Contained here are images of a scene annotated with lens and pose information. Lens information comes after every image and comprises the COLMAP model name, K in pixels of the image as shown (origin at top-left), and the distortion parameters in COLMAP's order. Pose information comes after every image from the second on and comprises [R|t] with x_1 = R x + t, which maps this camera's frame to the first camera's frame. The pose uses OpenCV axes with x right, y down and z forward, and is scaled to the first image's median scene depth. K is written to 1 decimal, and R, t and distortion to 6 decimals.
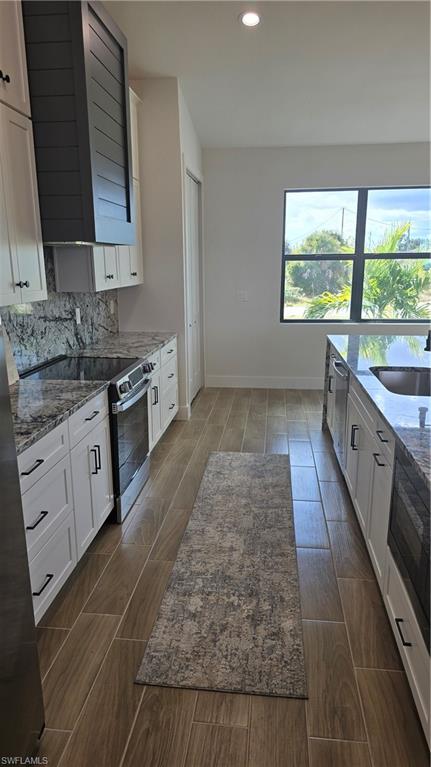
lens RADIAL K [[518.8, 0, 216.5], [0, 518.8, 388.1], [0, 0, 1]] dist [0.058326, -0.000348]
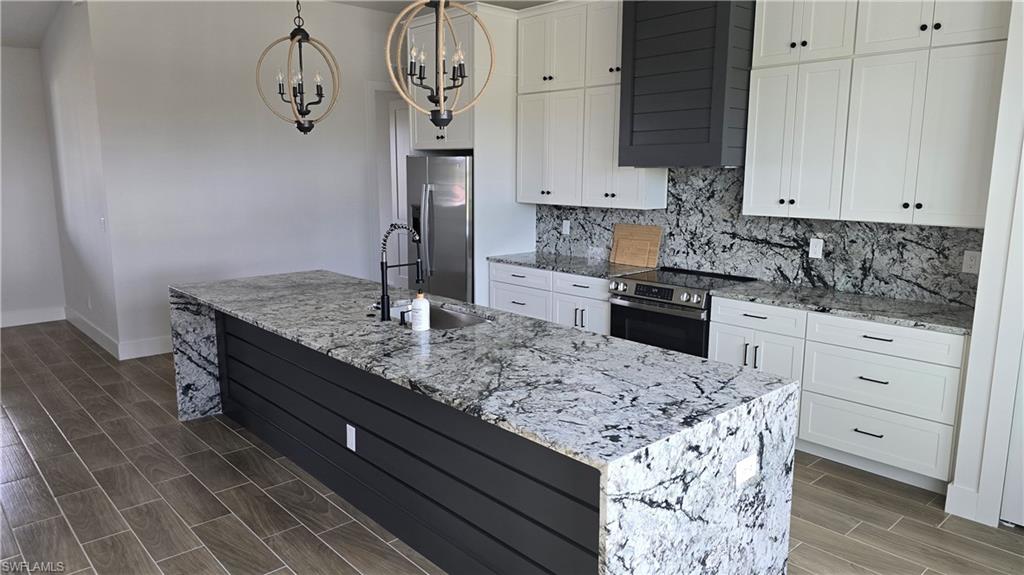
lens RADIAL K [[692.7, 0, 512.4], [0, 692.7, 286.6], [0, 0, 1]] dist [0.058326, -0.000348]
pose [[-0.664233, 0.127664, -0.736544, 0.893497], [-0.178627, 0.929657, 0.322226, -0.363514], [0.725870, 0.345600, -0.594705, 1.378172]]
